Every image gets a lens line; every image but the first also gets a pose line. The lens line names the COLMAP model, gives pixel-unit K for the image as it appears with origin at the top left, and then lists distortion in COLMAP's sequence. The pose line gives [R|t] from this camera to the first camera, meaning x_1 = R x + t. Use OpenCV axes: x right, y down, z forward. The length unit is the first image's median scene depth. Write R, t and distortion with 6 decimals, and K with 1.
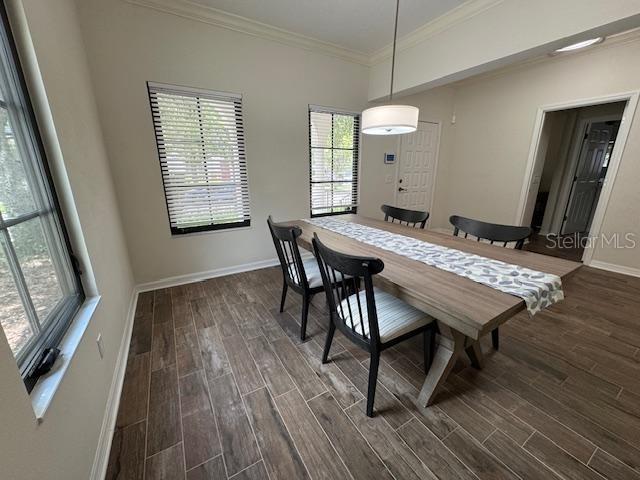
lens RADIAL K [[254.8, 0, 317.2], [0, 254.8, 241.1], [0, 0, 1]] dist [-0.000797, 0.000473]
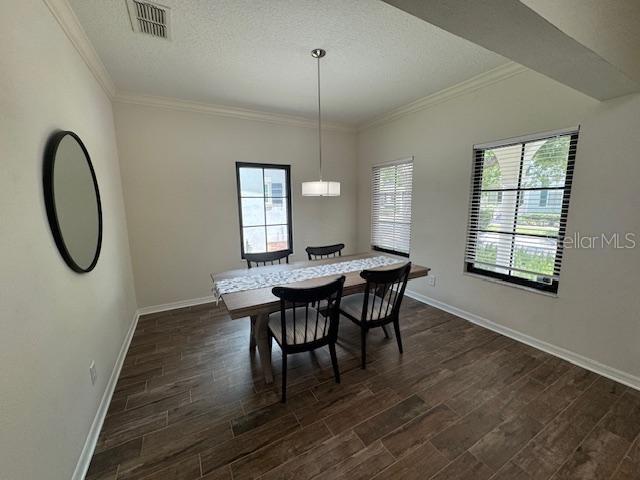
lens RADIAL K [[254.8, 0, 316.8], [0, 254.8, 244.3], [0, 0, 1]] dist [-0.000797, 0.000473]
pose [[-0.029901, 0.168793, -0.985198, 0.941482], [-0.257895, 0.950964, 0.170755, -0.224196], [0.965710, 0.259183, 0.015096, 0.564917]]
